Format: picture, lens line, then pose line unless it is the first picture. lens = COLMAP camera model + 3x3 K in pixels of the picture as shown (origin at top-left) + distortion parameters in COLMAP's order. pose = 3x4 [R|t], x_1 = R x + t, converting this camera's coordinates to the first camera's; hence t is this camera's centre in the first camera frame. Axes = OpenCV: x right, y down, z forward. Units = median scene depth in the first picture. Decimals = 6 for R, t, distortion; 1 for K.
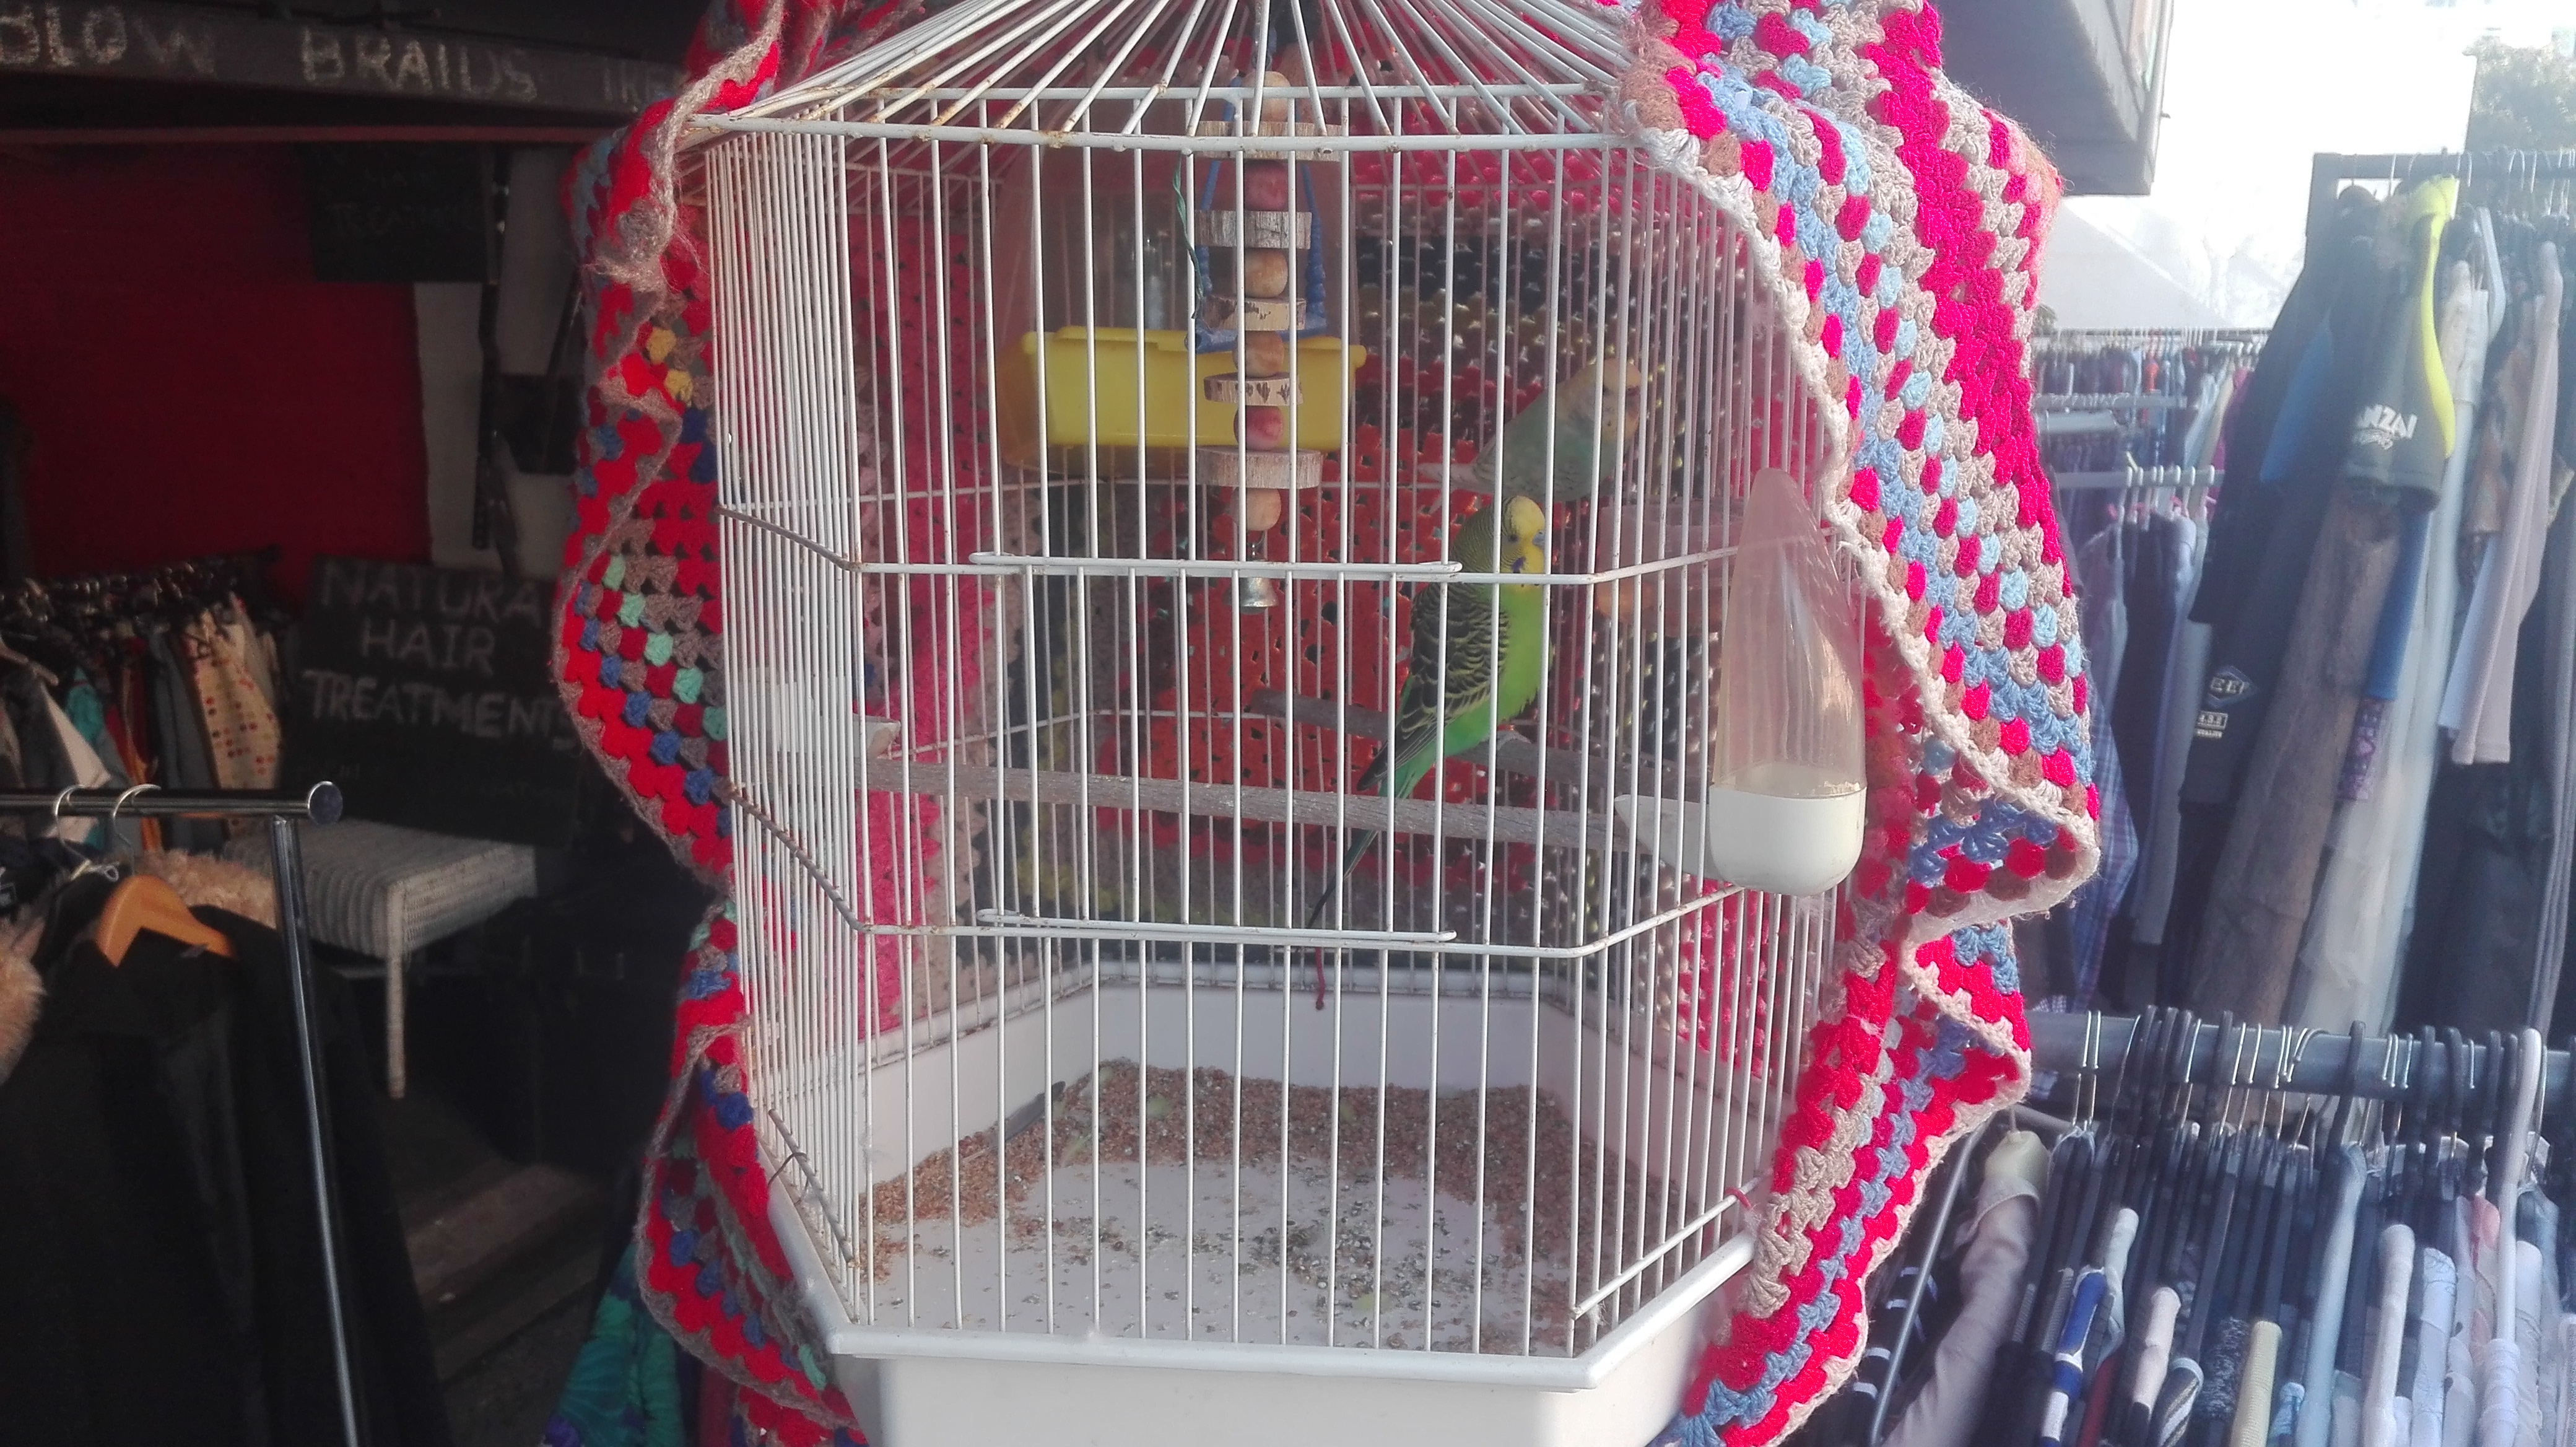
lens RADIAL K [[2132.8, 0, 1284.0], [0, 2132.8, 725.5], [0, 0, 1]] dist [0.063713, 0.000208]
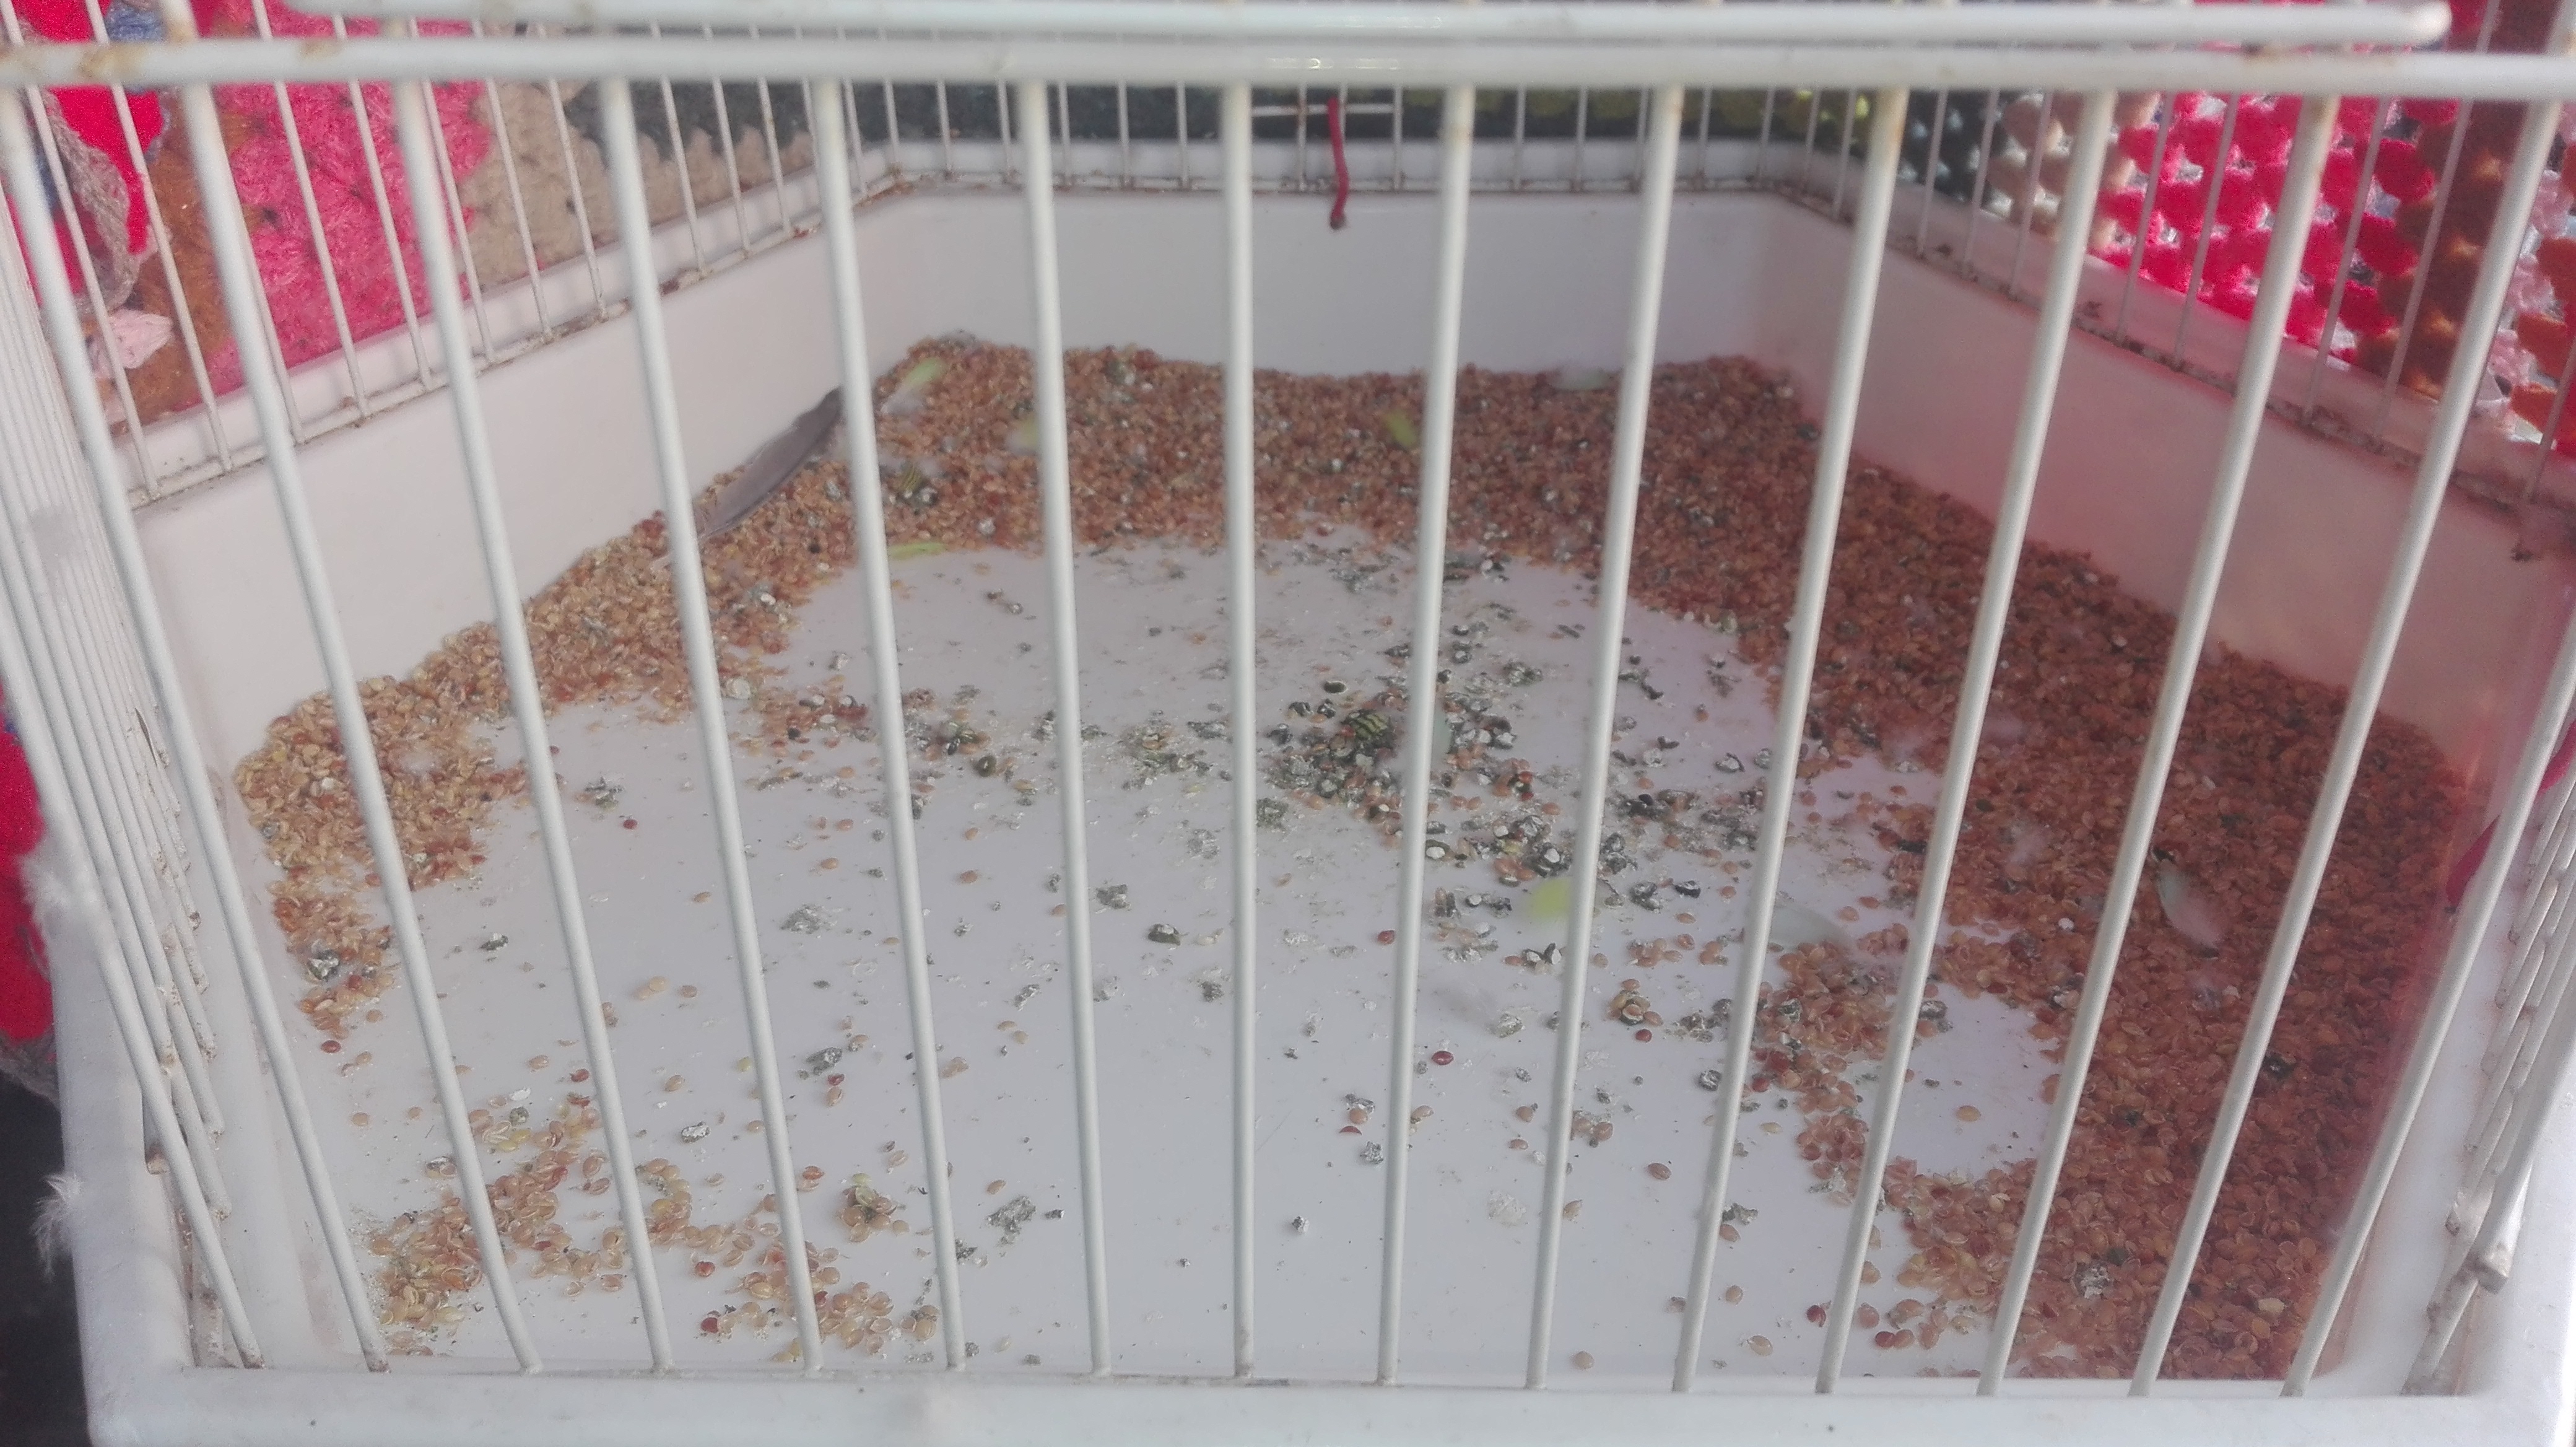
lens RADIAL K [[2132.8, 0, 1279.2], [0, 2132.8, 723.8], [0, 0, 1]] dist [0.063713, 0.000208]
pose [[0.996734, -0.049040, 0.064159, -0.039221], [0.021660, 0.927736, 0.372607, 0.055888], [-0.077795, -0.370000, 0.925769, 0.520896]]
